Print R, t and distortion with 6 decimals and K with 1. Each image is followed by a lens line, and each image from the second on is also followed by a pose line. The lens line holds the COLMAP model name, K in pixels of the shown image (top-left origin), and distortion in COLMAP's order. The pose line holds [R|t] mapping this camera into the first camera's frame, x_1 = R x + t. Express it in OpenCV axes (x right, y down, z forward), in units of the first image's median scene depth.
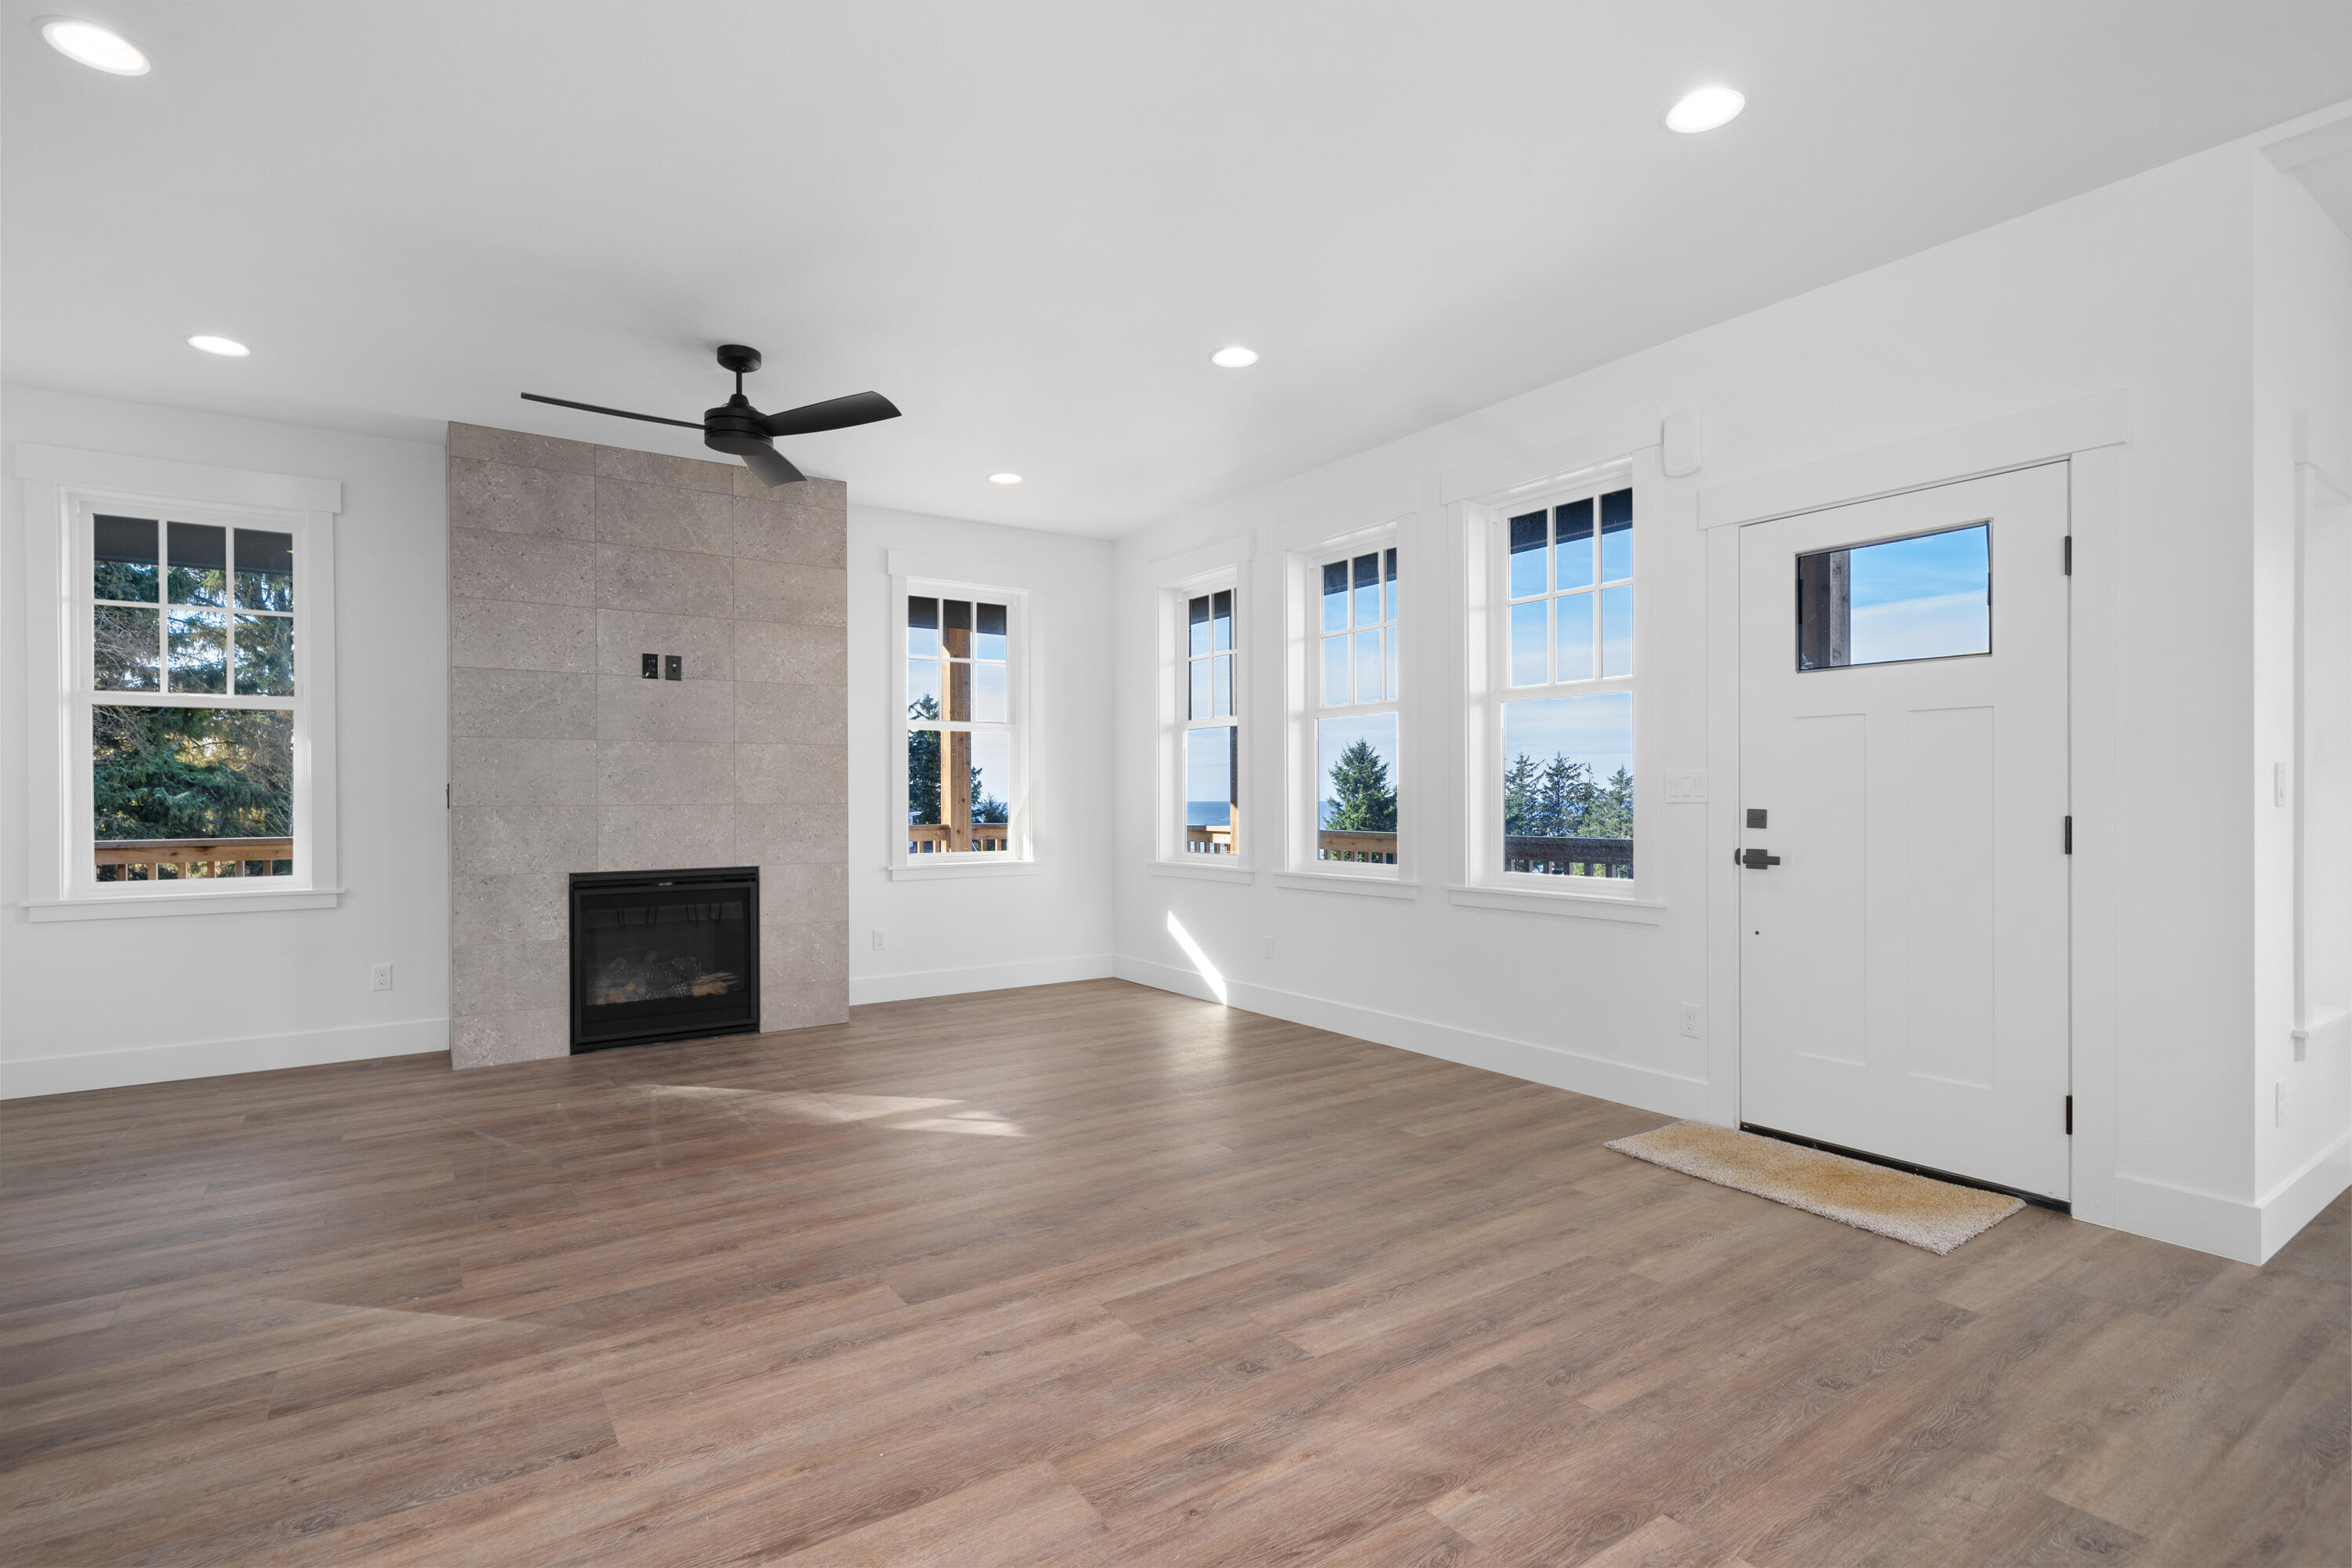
lens RADIAL K [[1124.5, 0, 1177.8], [0, 1124.5, 794.6], [0, 0, 1]] dist [0.004865, 0.000016]
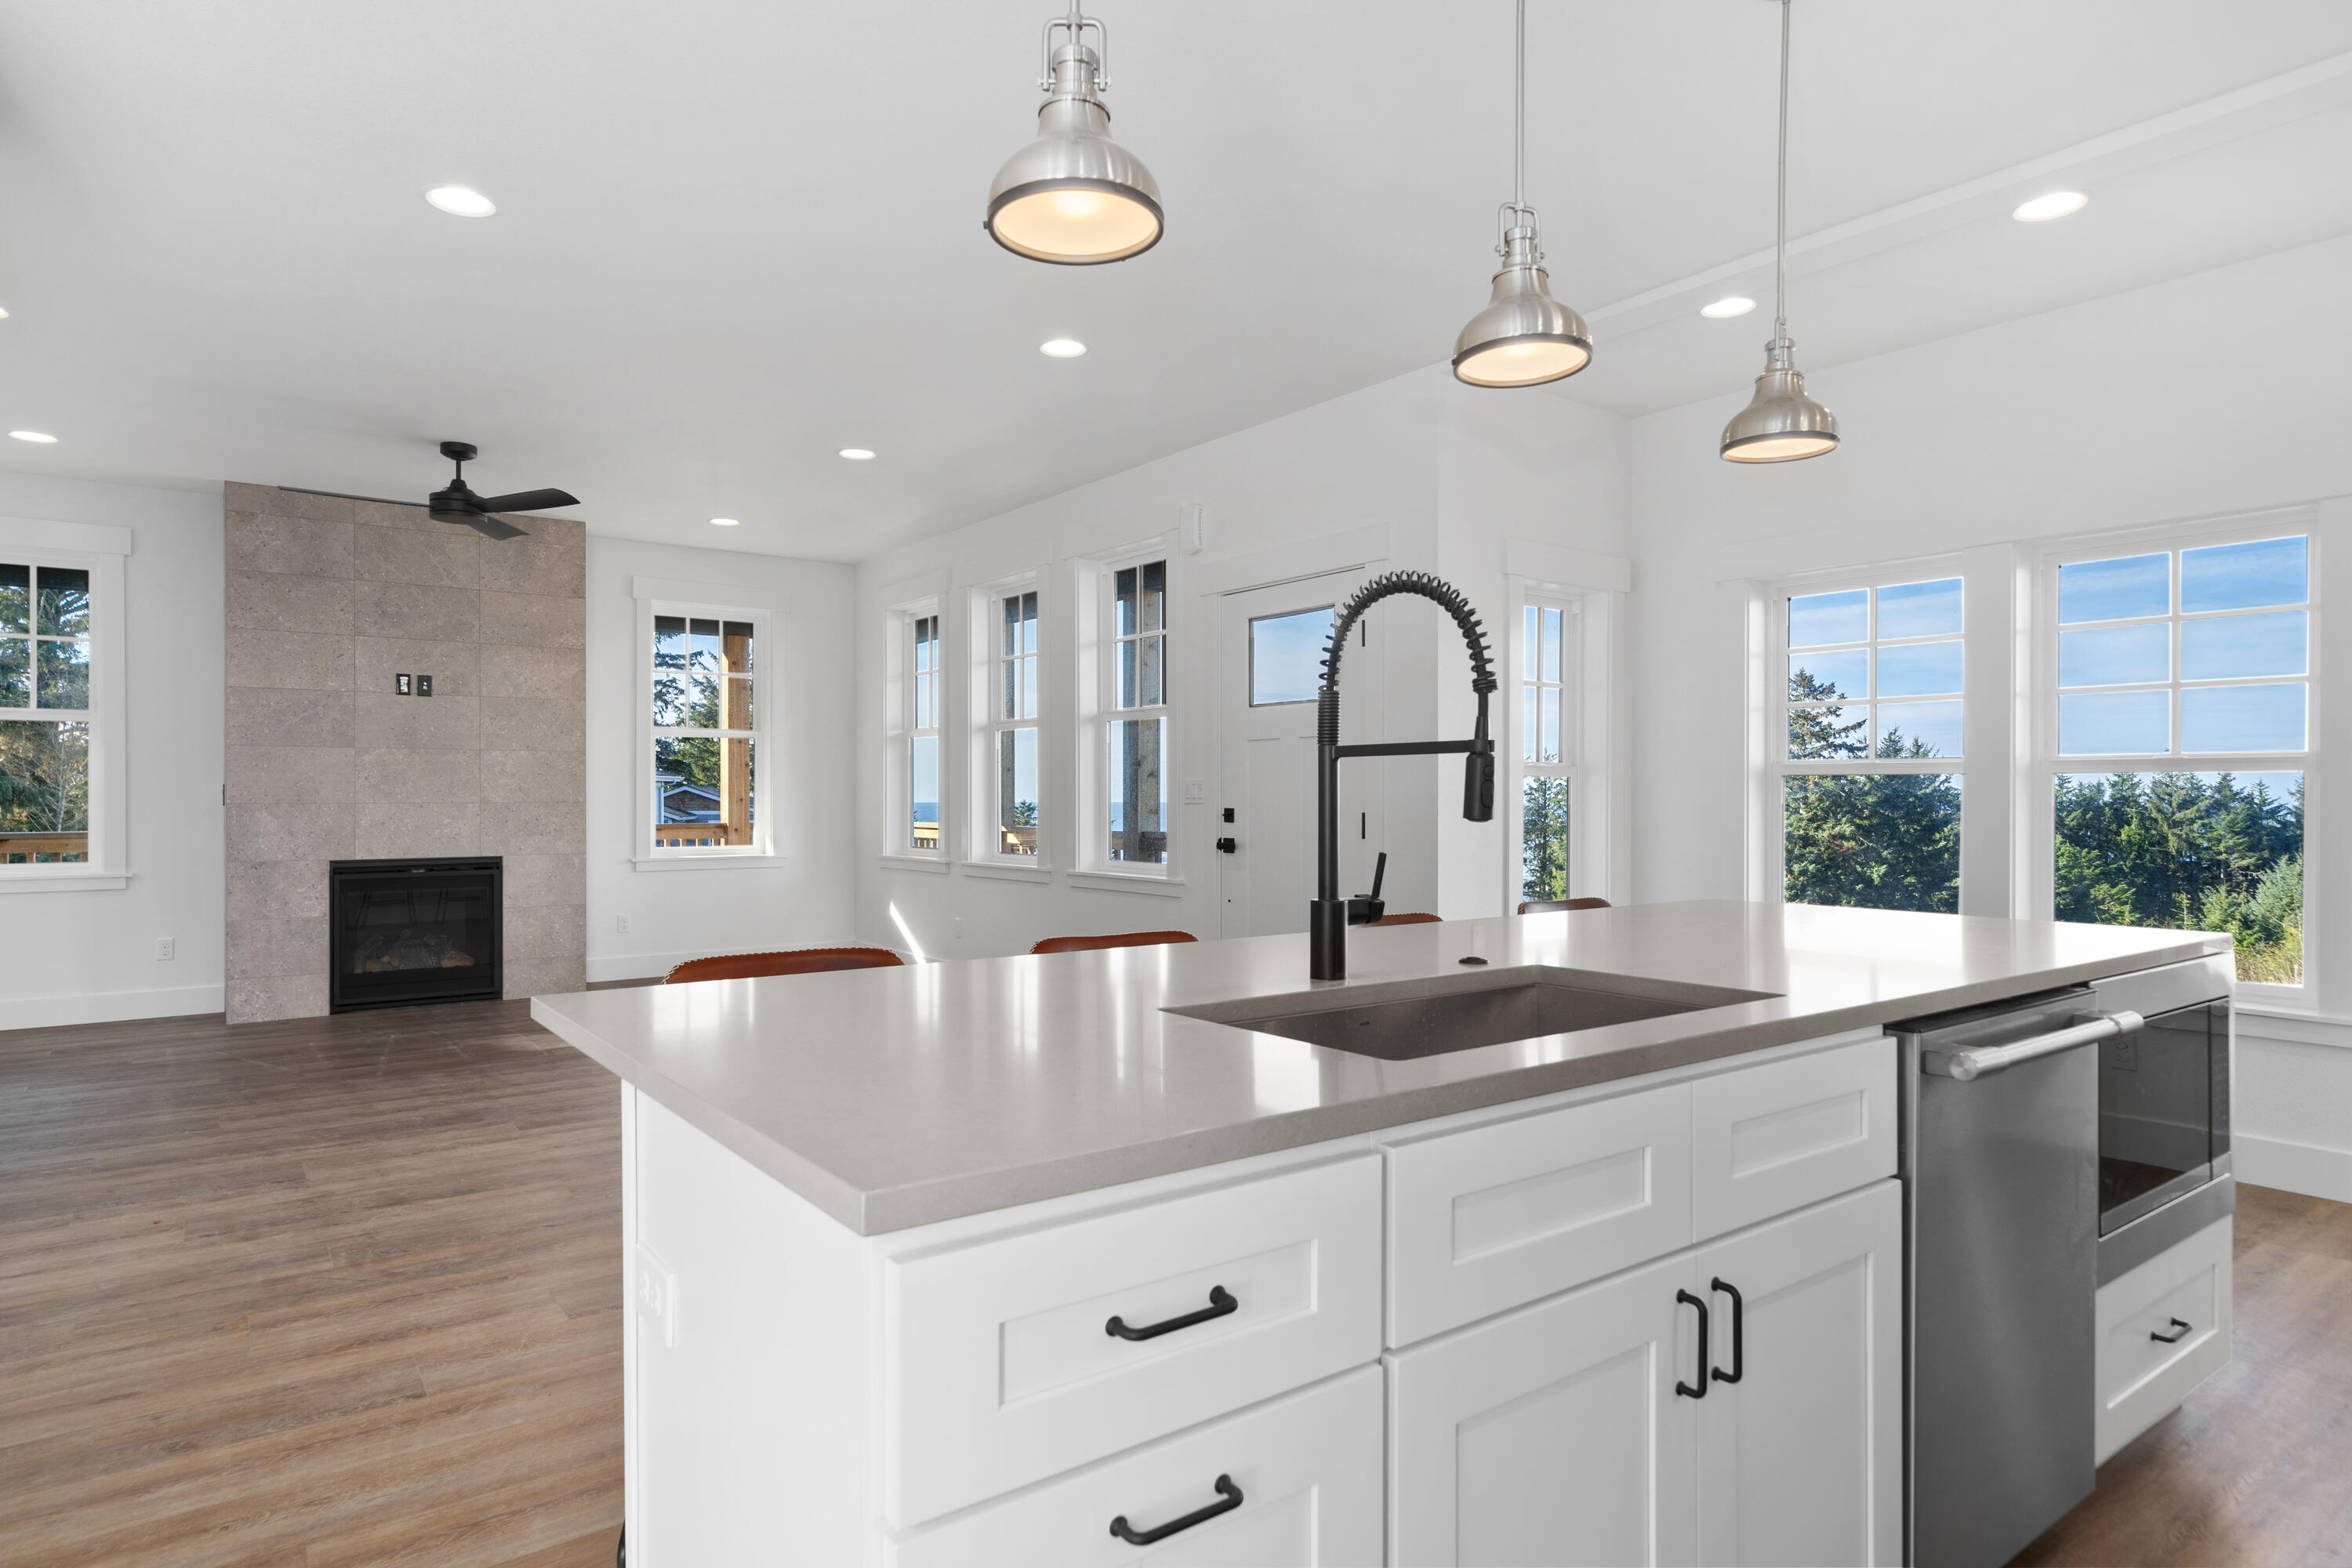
lens RADIAL K [[1297.9, 0, 1172.2], [0, 1297.9, 792.0], [0, 0, 1]] dist [0.004116, 0.001960]
pose [[0.999134, 0.003558, 0.041462, 0.283761], [-0.003476, 0.999992, -0.002052, -0.002298], [-0.041469, 0.001906, 0.999138, -0.397089]]
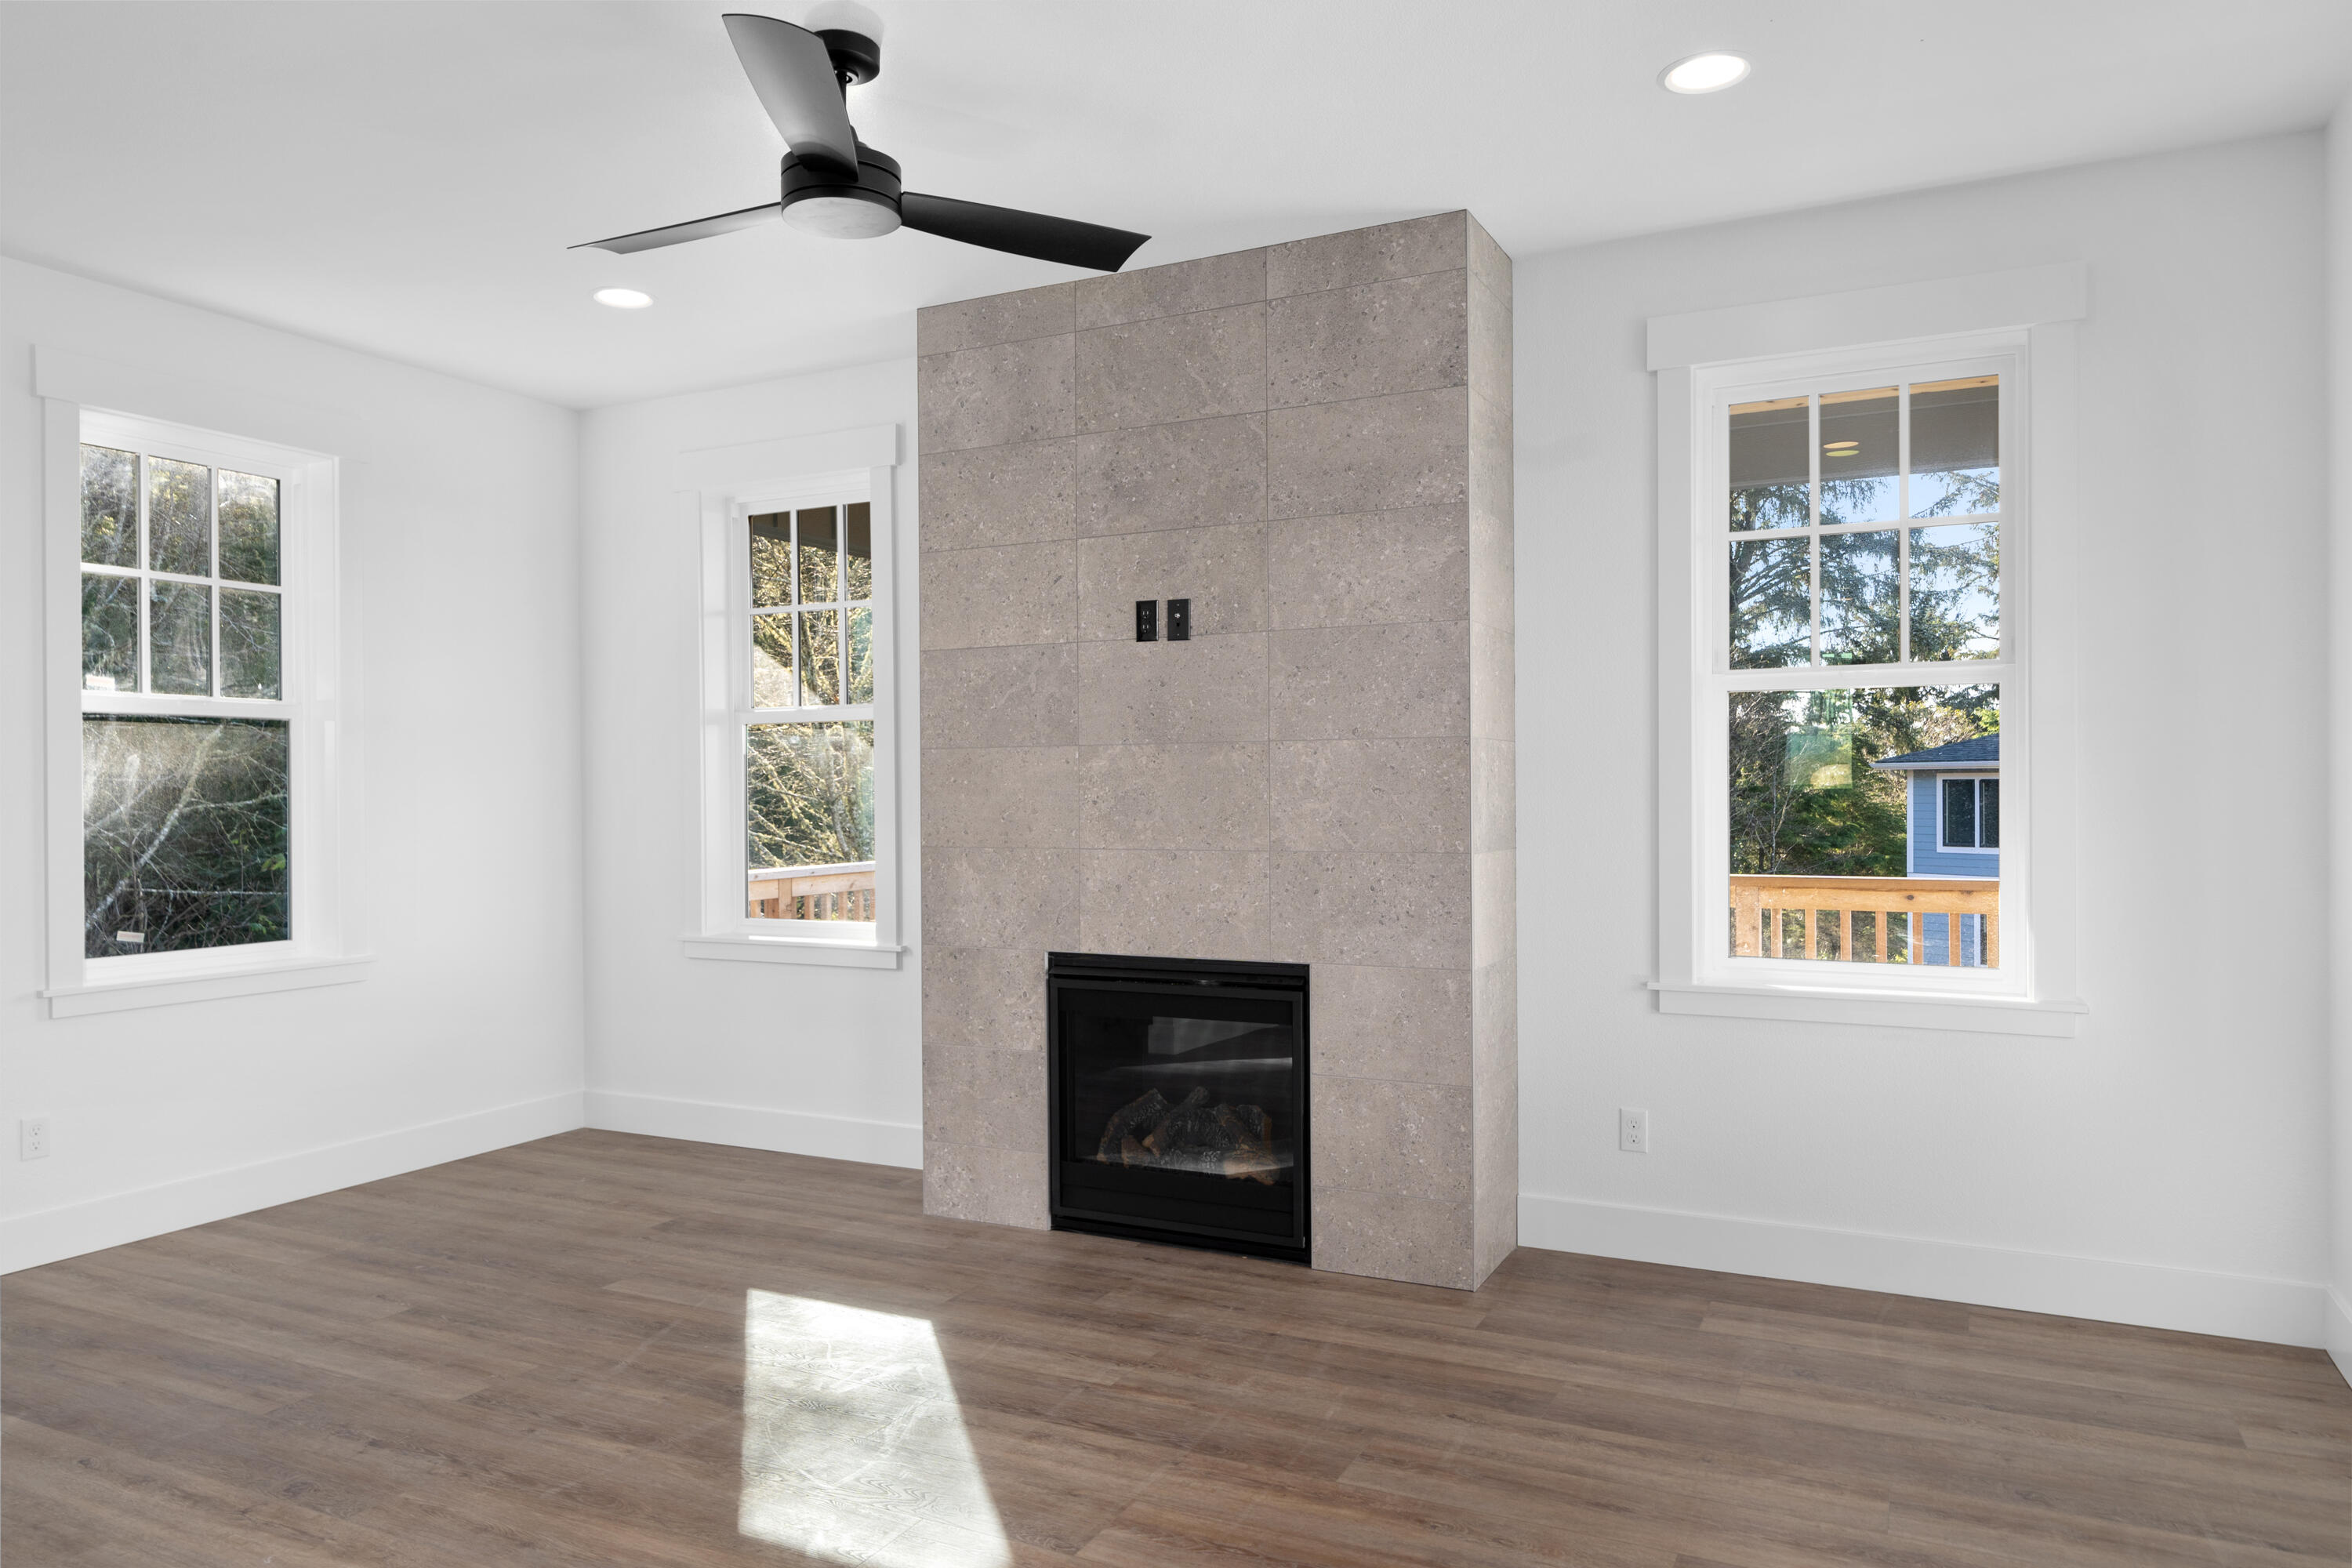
lens RADIAL K [[1567.8, 0, 1179.7], [0, 1567.8, 788.2], [0, 0, 1]] dist [0.012069, 0.001691]
pose [[0.471549, 0.001246, -0.881839, 0.295759], [0.005996, 0.999971, 0.004619, -0.028436], [0.881819, -0.007466, 0.471528, 0.635497]]
